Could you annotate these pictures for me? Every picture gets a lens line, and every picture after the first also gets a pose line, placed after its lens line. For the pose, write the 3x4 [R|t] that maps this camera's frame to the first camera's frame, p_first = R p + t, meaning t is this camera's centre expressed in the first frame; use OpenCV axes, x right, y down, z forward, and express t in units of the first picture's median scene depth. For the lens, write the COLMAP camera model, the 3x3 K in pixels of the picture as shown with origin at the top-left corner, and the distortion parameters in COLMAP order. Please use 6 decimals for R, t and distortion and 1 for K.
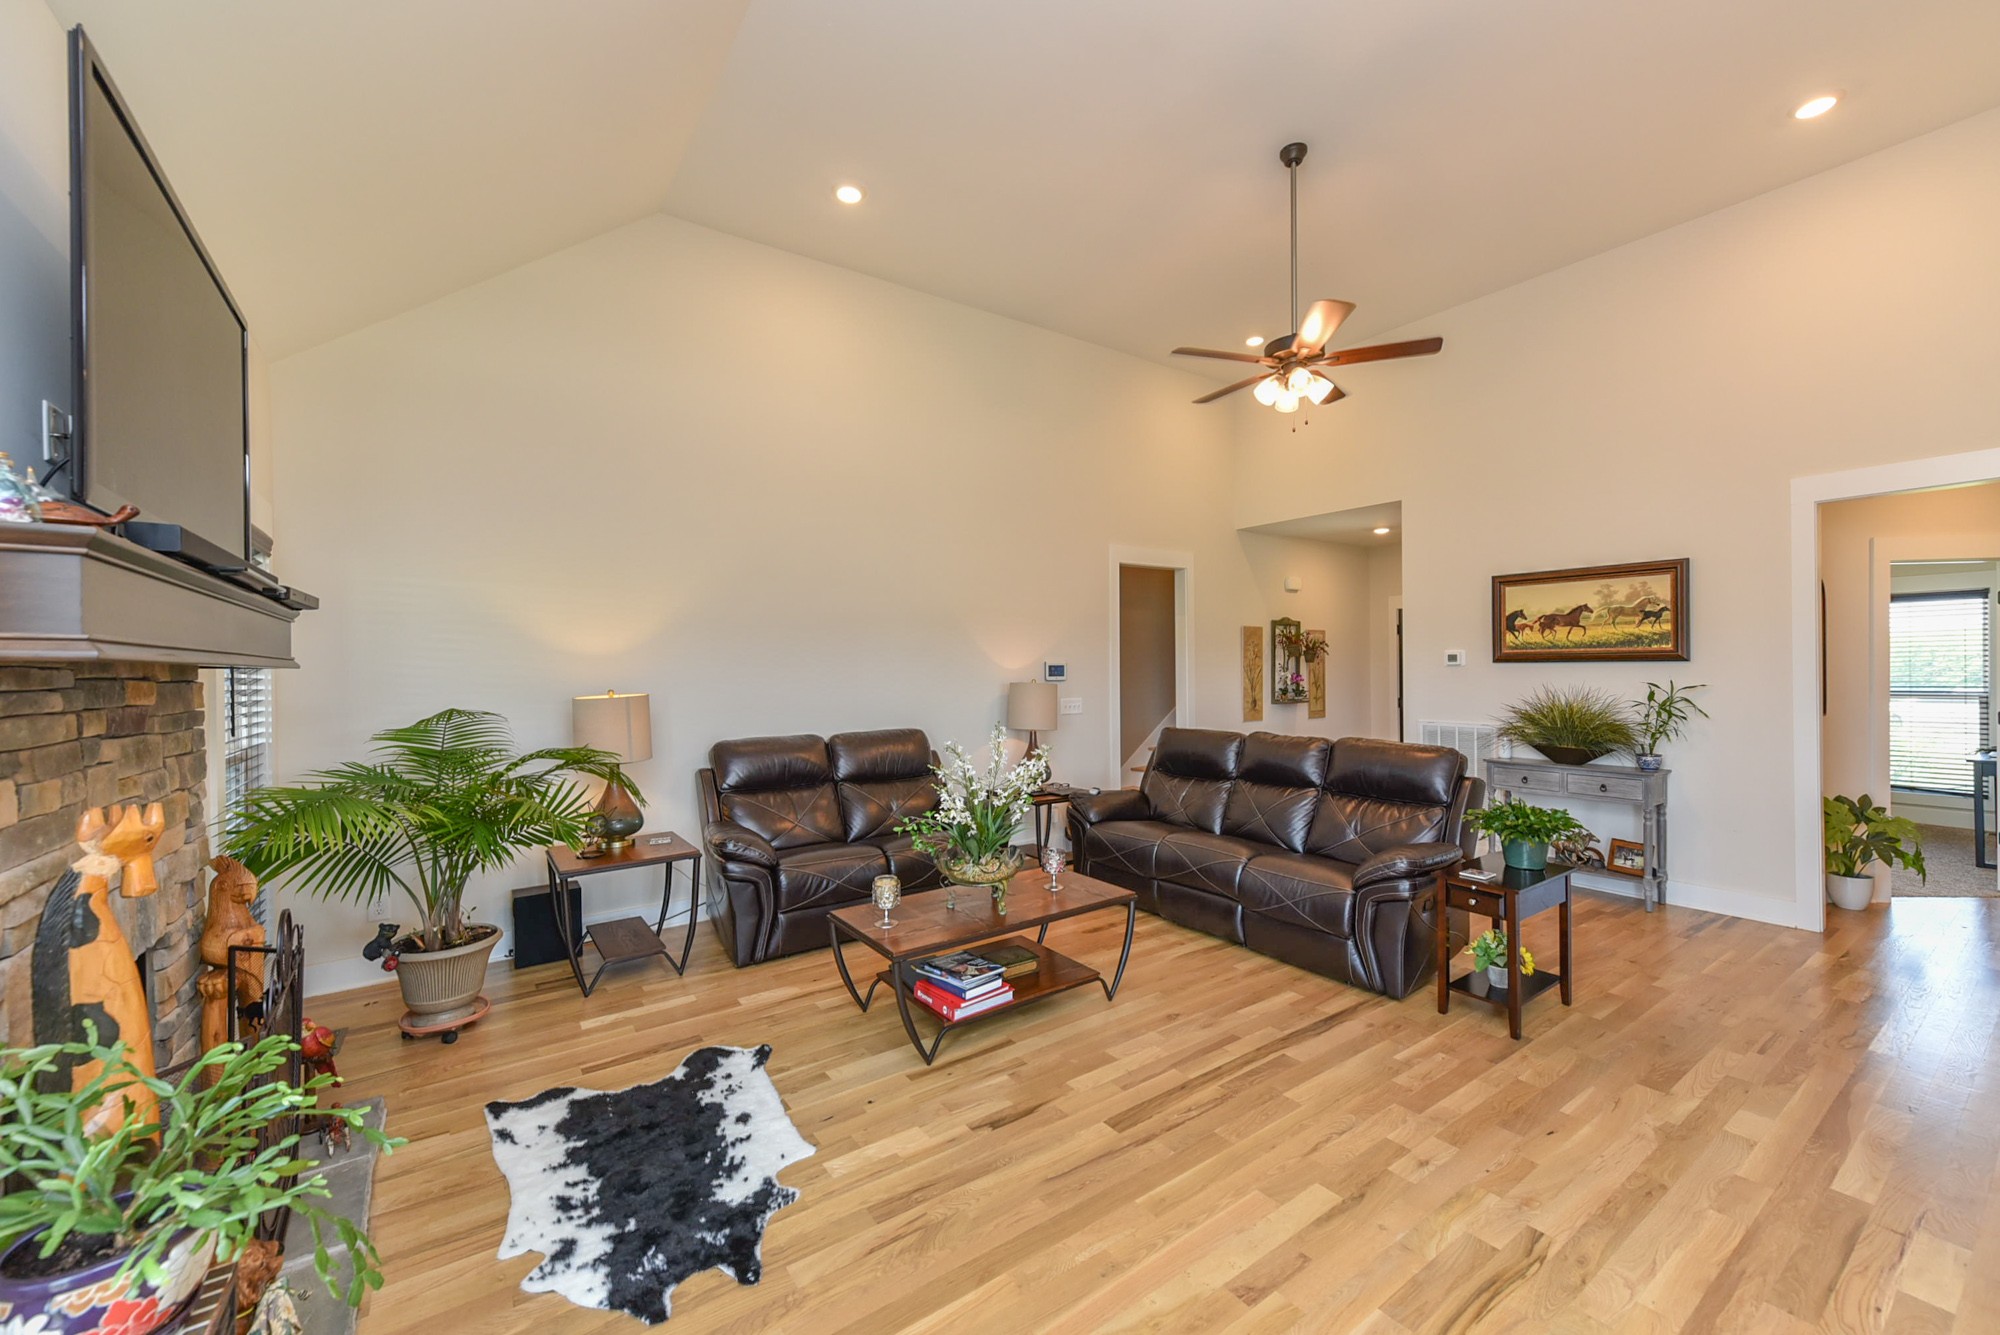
lens RADIAL K [[773.0, 0, 997.2], [0, 773.0, 672.1], [0, 0, 1]] dist [0.000640, -0.000171]
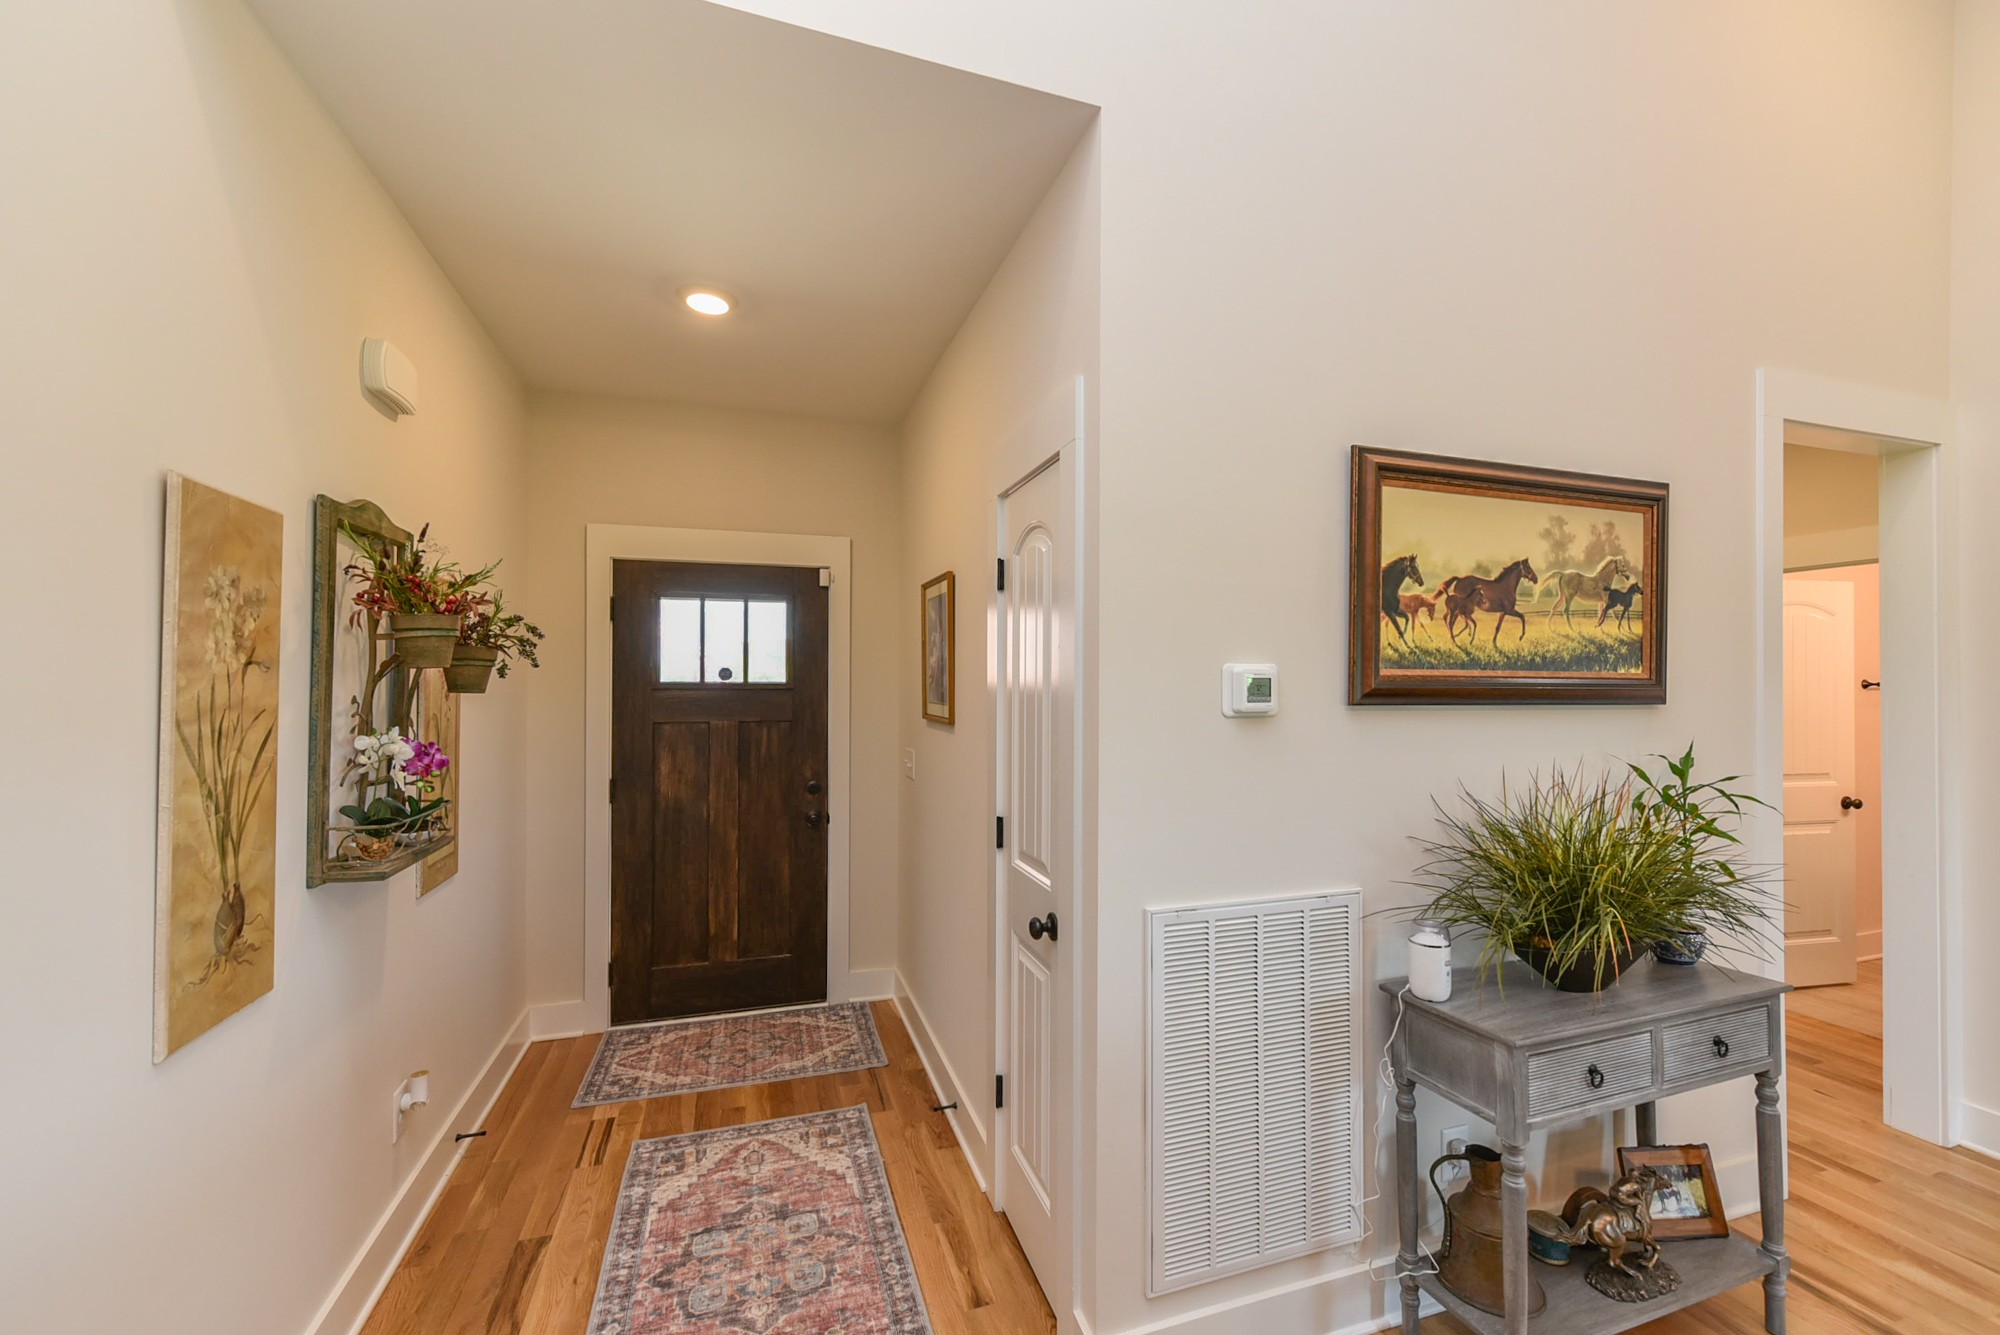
lens RADIAL K [[782.5, 0, 1004.6], [0, 782.5, 674.3], [0, 0, 1]] dist [0.002138, -0.000199]
pose [[0.272067, 0.012436, 0.962198, 0.304809], [-0.003365, 0.999923, -0.011972, -0.023331], [-0.962272, 0.000019, 0.272088, 1.161158]]
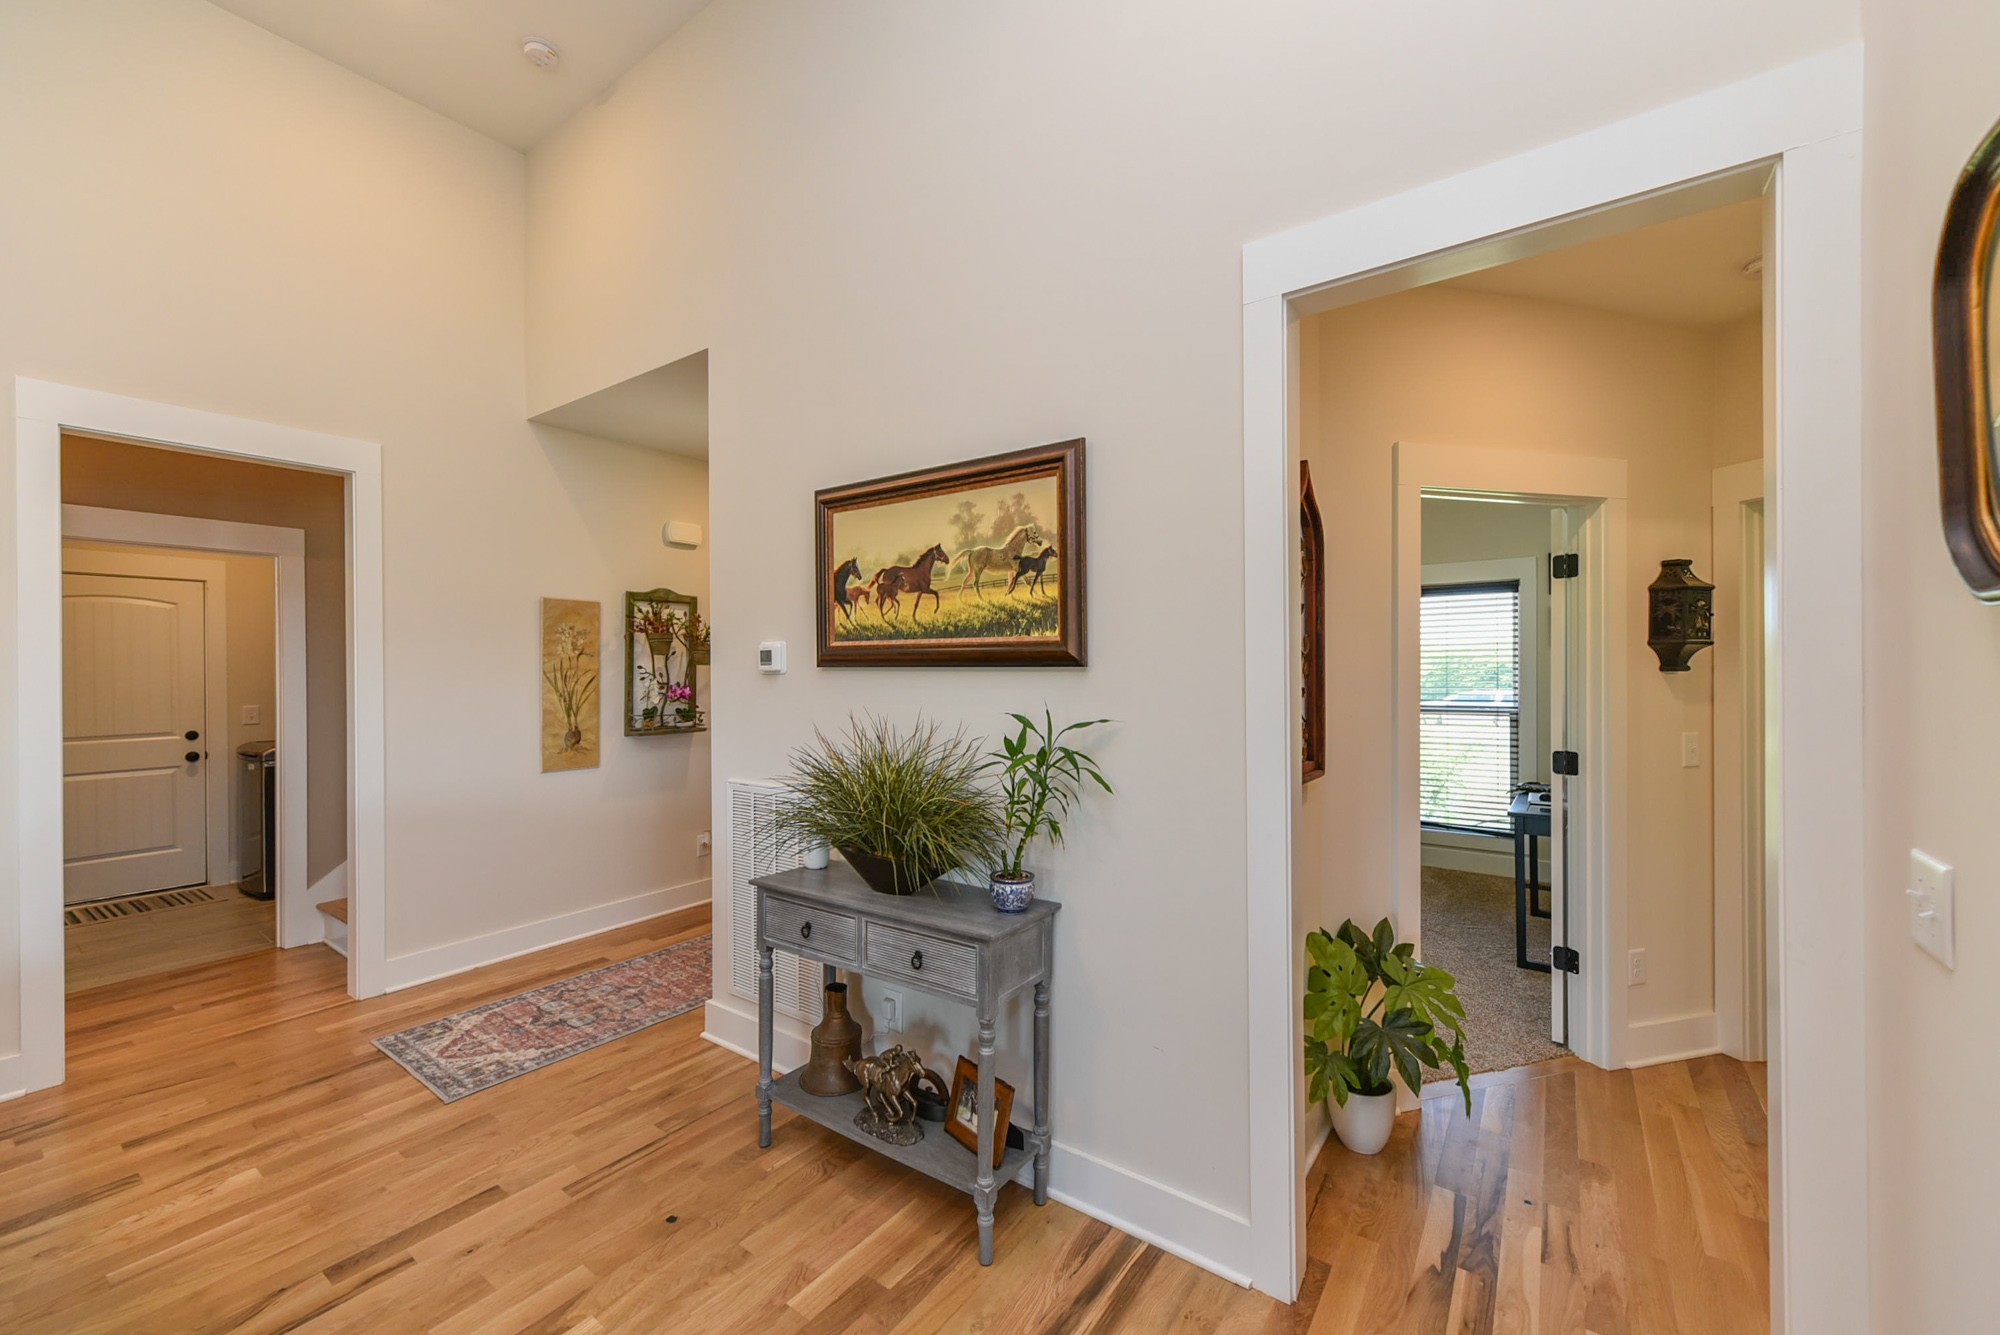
lens RADIAL K [[782.5, 0, 1004.6], [0, 782.5, 674.3], [0, 0, 1]] dist [0.002138, -0.000199]
pose [[0.938274, 0.003422, 0.345875, 0.640575], [-0.003146, 0.999994, -0.001360, -0.008210], [-0.345878, 0.000188, 0.938279, 0.542637]]
